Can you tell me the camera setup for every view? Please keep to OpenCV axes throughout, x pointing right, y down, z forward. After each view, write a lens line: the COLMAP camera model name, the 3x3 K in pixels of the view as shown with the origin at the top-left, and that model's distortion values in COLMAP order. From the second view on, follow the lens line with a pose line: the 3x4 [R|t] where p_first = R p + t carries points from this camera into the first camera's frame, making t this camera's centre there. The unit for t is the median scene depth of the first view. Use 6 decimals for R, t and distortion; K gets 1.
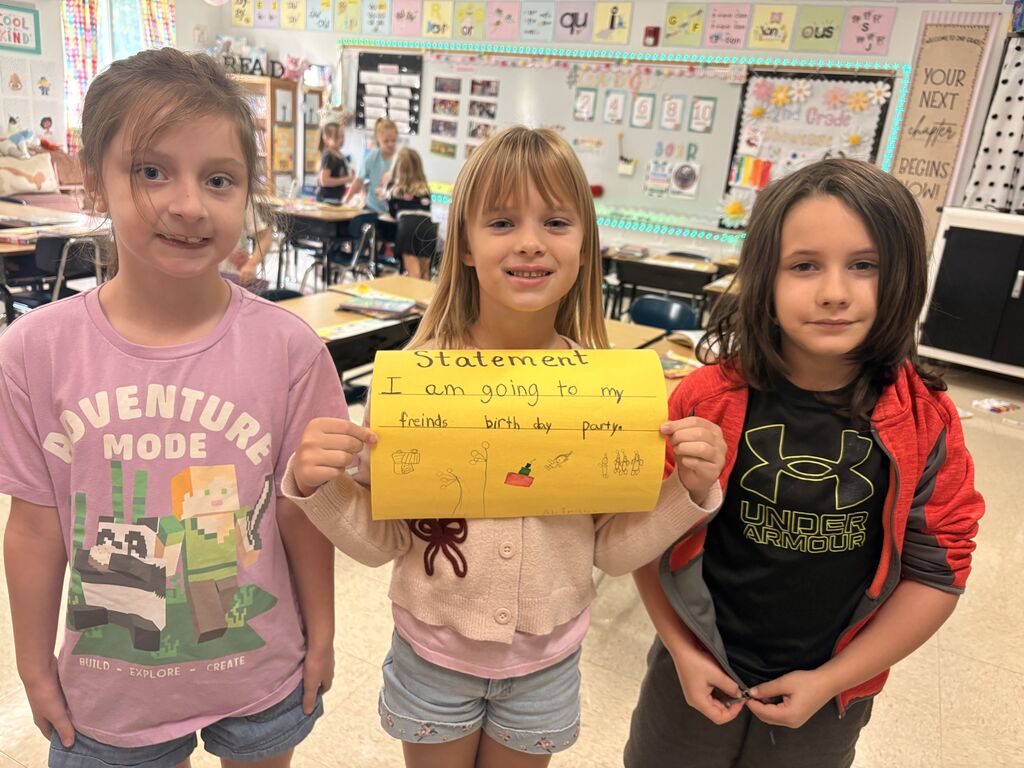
lens RADIAL K [[786.9, 0, 508.9], [0, 786.9, 384.2], [0, 0, 1]] dist [0.040790, -0.047070]
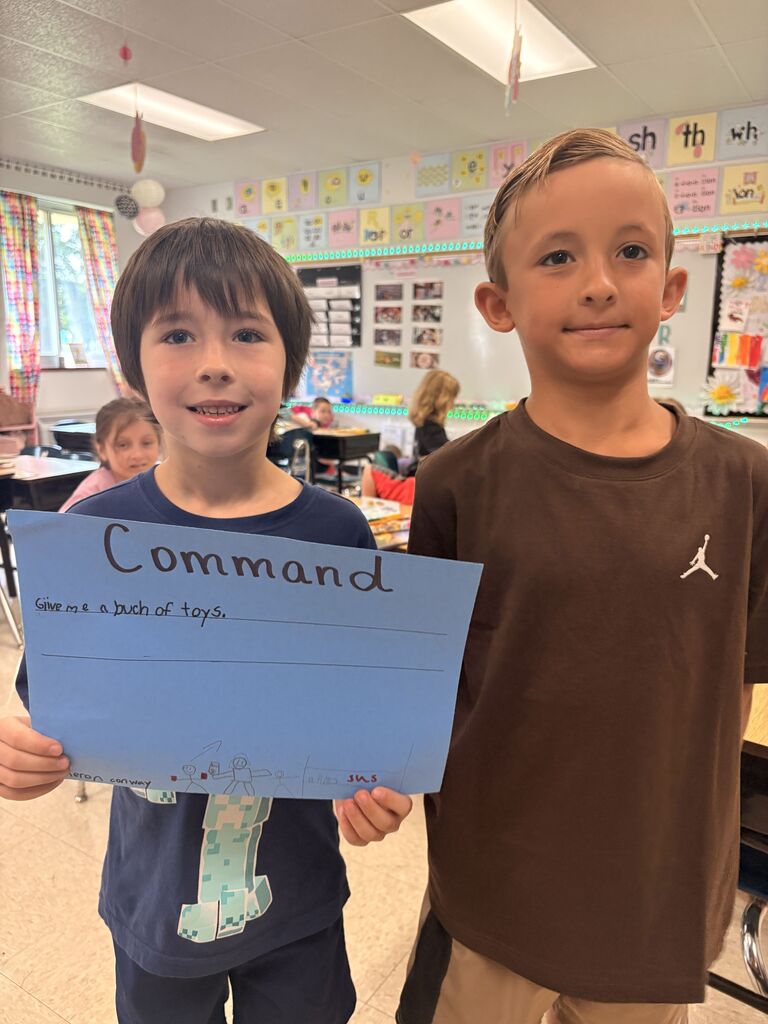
lens RADIAL K [[786.9, 0, 387.8], [0, 786.9, 513.7], [0, 0, 1]] dist [0.040790, -0.047070]
pose [[0.991564, -0.063687, -0.112896, 0.012335], [0.050800, 0.992231, -0.113563, -0.010961], [0.119251, 0.106870, 0.987096, 0.114682]]
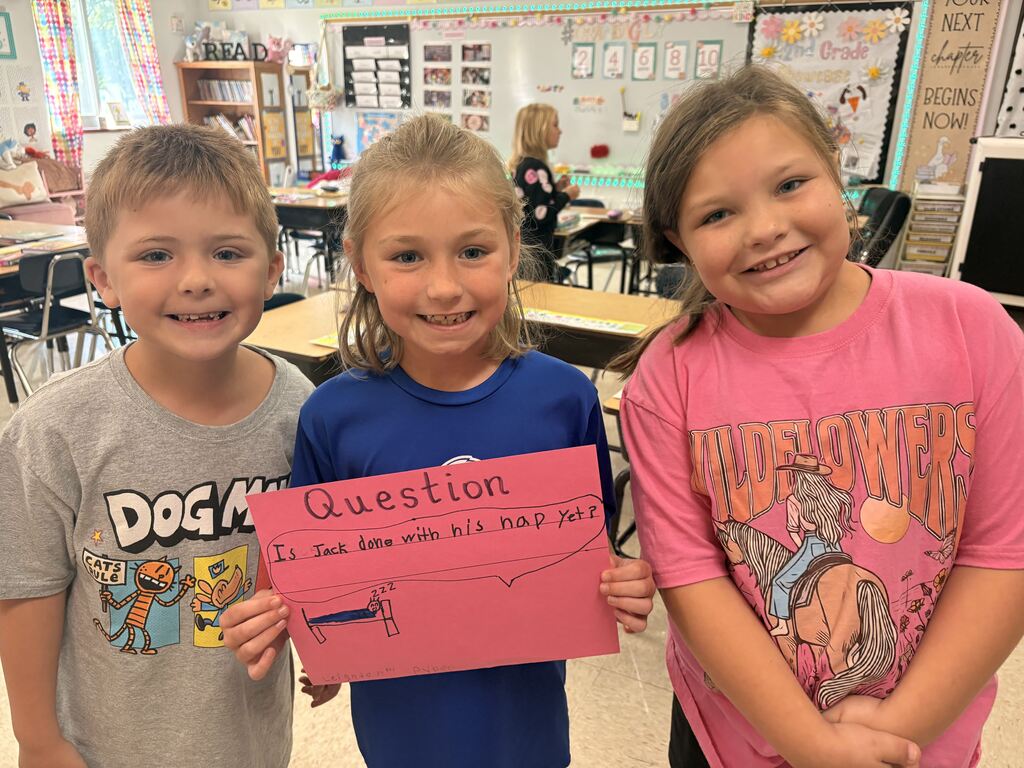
lens RADIAL K [[786.9, 0, 504.1], [0, 786.9, 387.5], [0, 0, 1]] dist [0.040790, -0.047070]
pose [[0.996493, -0.079371, -0.026494, -0.004564], [0.080489, 0.995776, 0.044177, -0.013141], [0.022876, -0.046155, 0.998672, 0.032383]]
